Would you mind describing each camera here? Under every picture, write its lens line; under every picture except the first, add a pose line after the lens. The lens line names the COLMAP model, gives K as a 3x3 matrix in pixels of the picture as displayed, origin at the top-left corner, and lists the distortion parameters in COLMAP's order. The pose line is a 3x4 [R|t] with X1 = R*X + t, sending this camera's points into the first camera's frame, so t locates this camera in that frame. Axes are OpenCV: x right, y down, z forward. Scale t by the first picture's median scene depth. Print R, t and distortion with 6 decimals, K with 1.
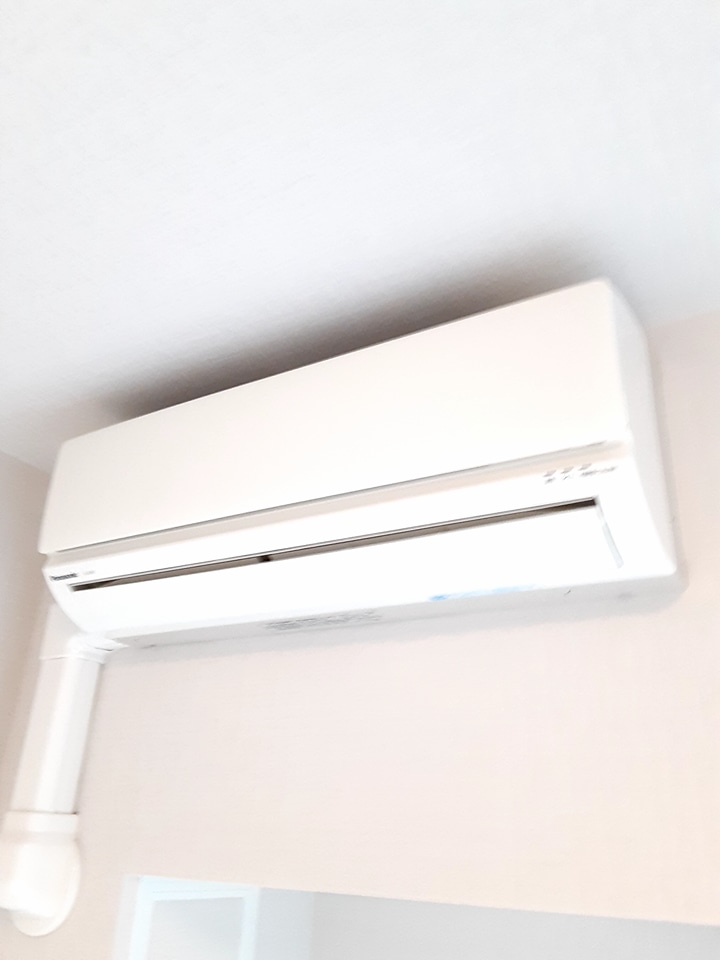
lens RADIAL K [[778.5, 0, 360.0], [0, 778.5, 480.0], [0, 0, 1]] dist [0.002903, -0.003659]
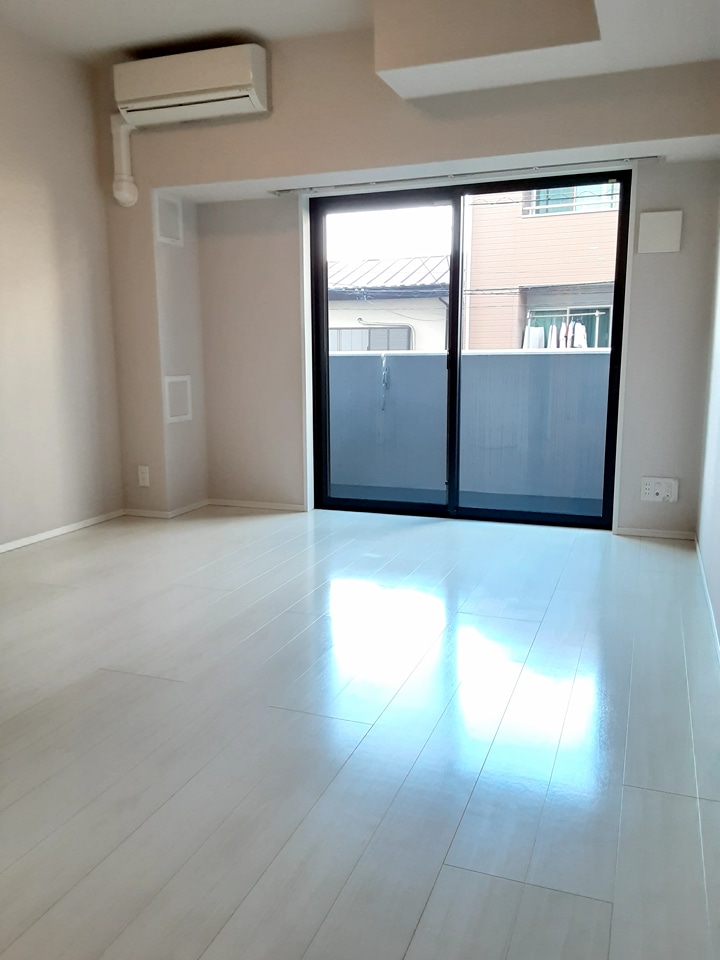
lens RADIAL K [[773.2, 0, 360.0], [0, 773.2, 480.0], [0, 0, 1]] dist [0.065803, -0.002282]
pose [[0.969899, -0.107656, 0.218419, -0.295477], [-0.032695, 0.831269, 0.554908, -0.549618], [-0.241304, -0.545345, 0.802727, -3.417624]]
